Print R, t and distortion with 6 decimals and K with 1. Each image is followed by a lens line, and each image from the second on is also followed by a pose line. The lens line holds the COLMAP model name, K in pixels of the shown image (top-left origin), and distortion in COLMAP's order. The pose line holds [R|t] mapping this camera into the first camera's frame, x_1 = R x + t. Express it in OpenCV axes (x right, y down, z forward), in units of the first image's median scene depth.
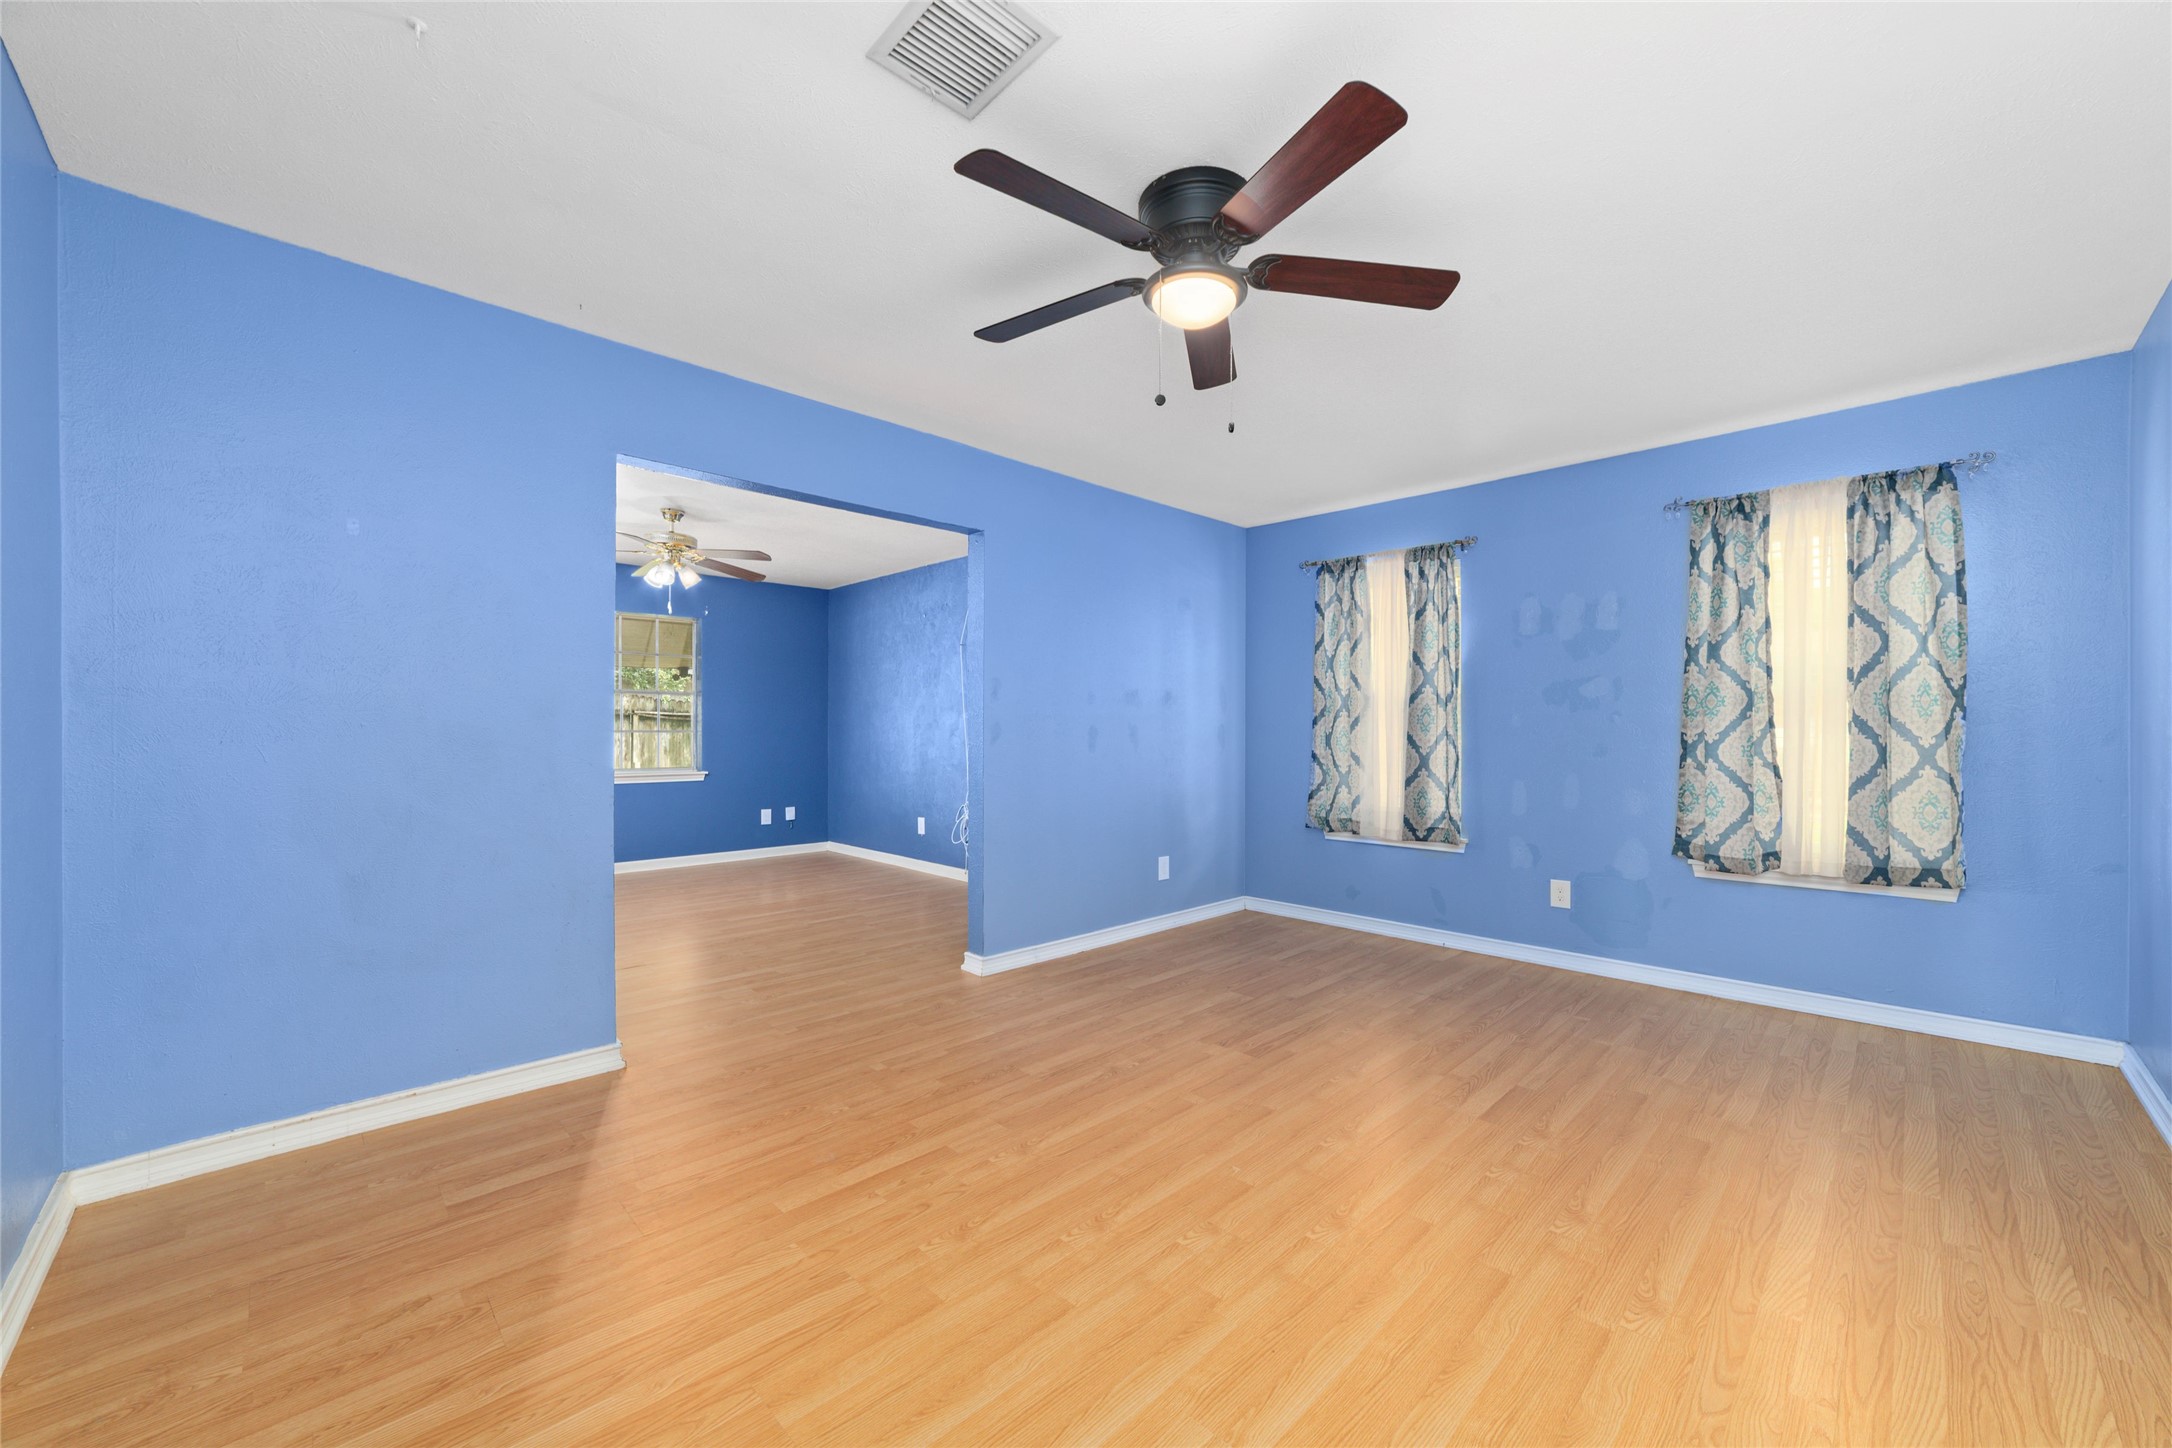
lens RADIAL K [[833.0, 0, 1097.3], [0, 833.0, 735.0], [0, 0, 1]] dist [-0.019517, 0.006683]
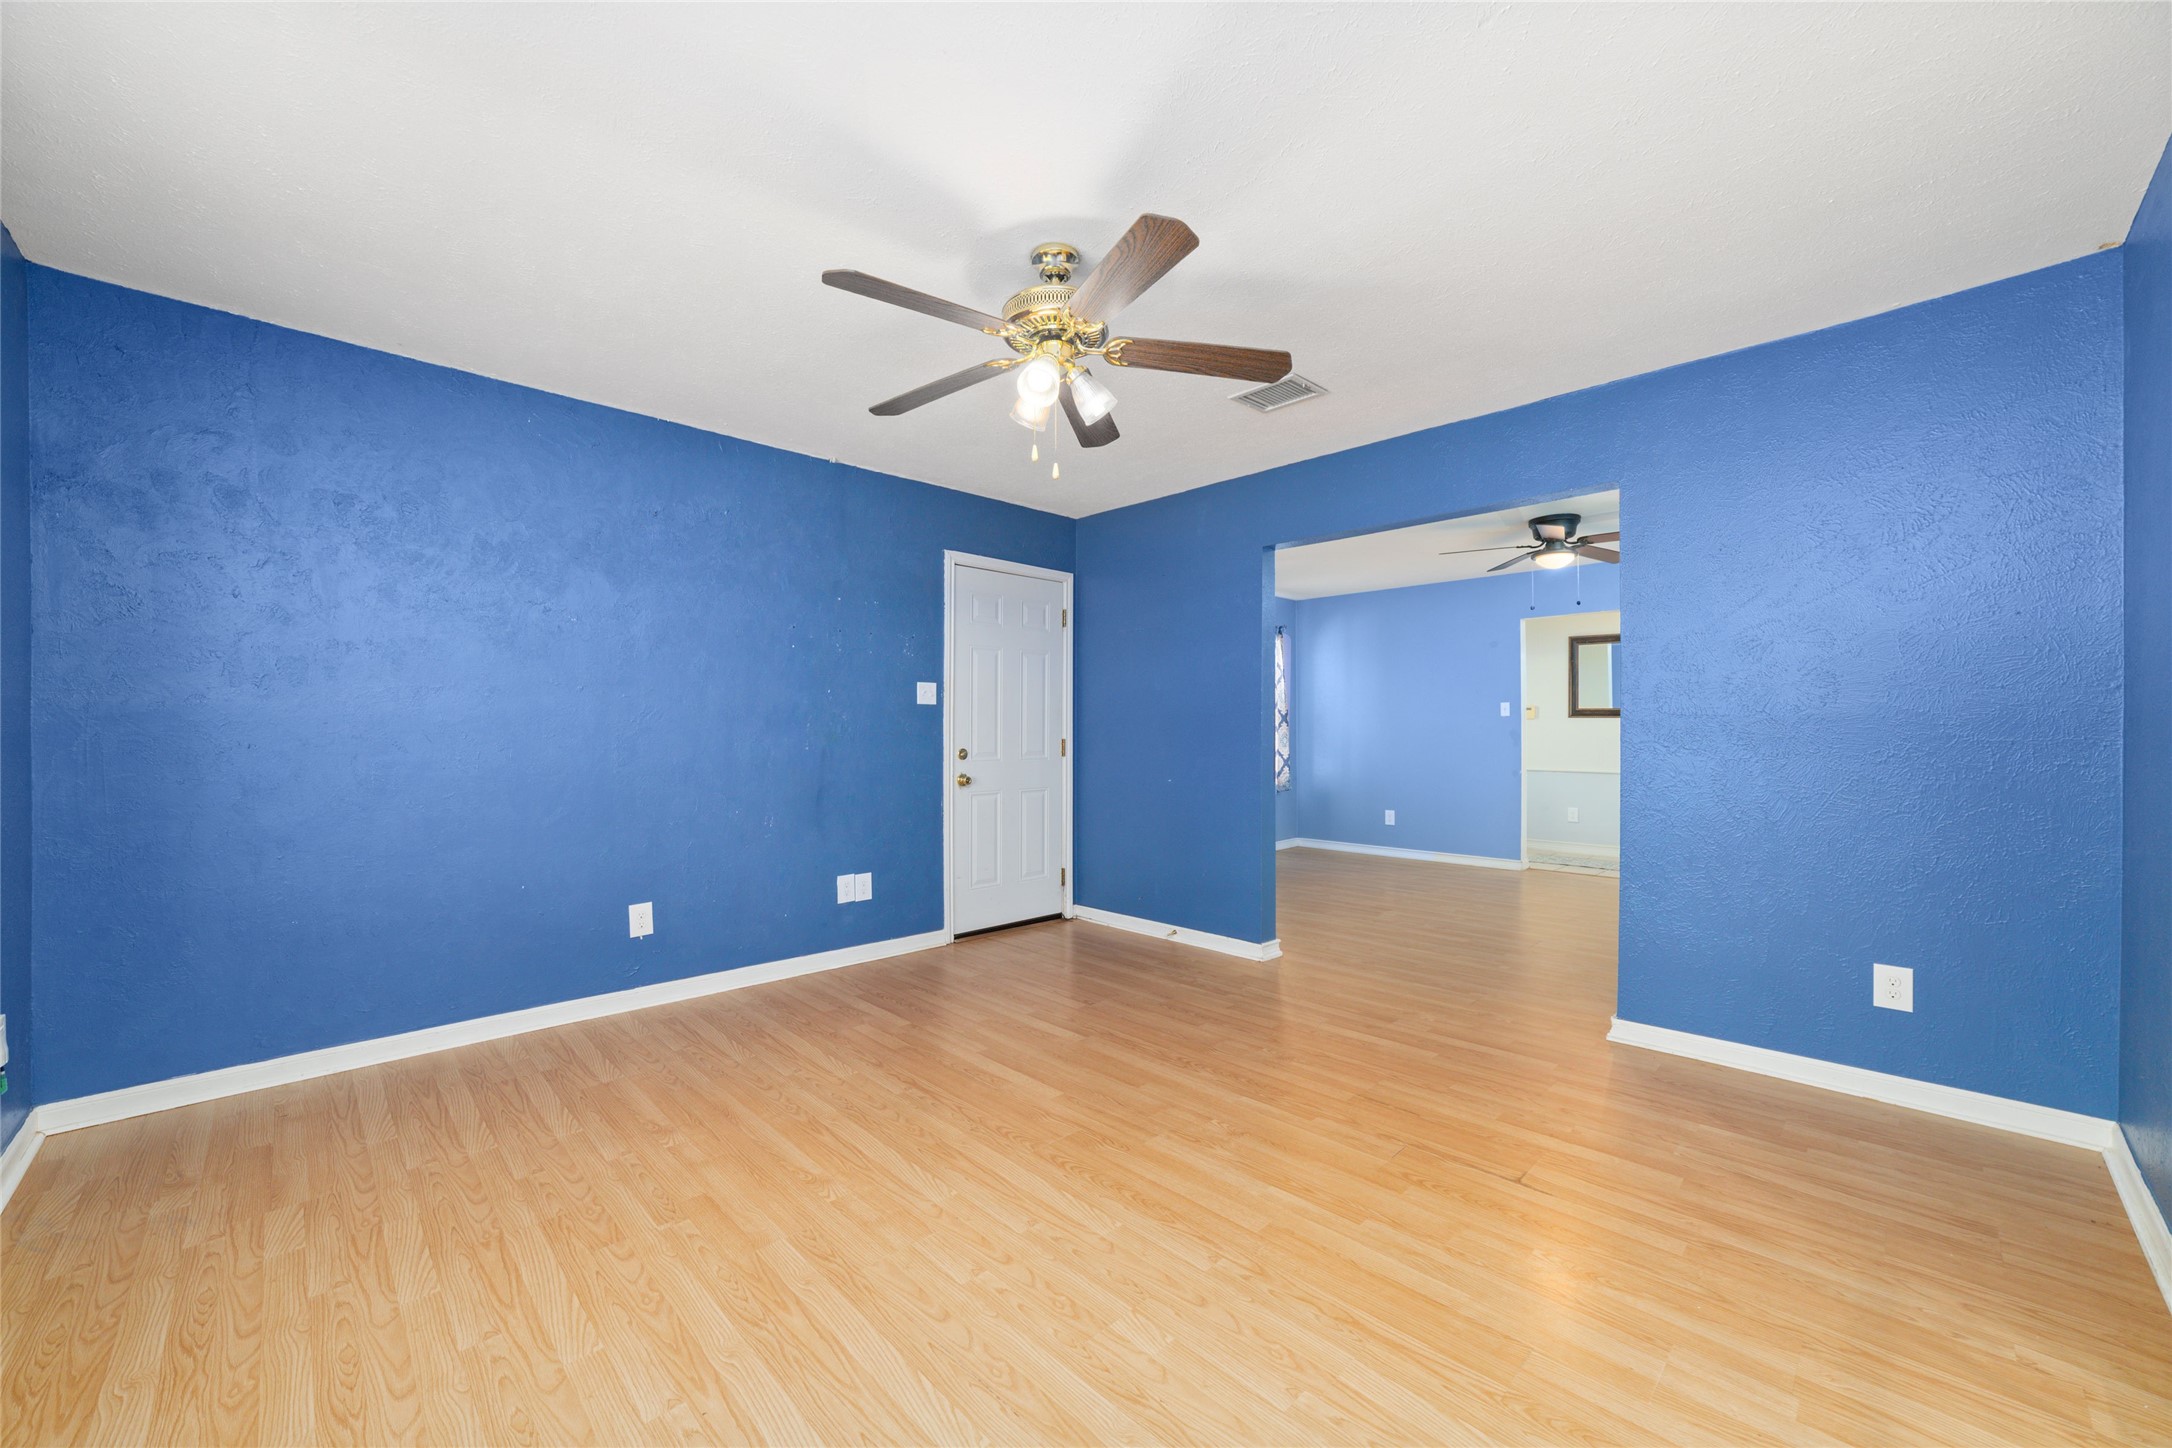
lens RADIAL K [[833.0, 0, 1096.4], [0, 833.0, 721.4], [0, 0, 1]] dist [-0.019517, 0.006683]
pose [[0.005176, -0.003723, 0.999980, -1.105836], [-0.004817, 0.999981, 0.003748, -0.023392], [-0.999975, -0.004836, 0.005158, 1.098022]]
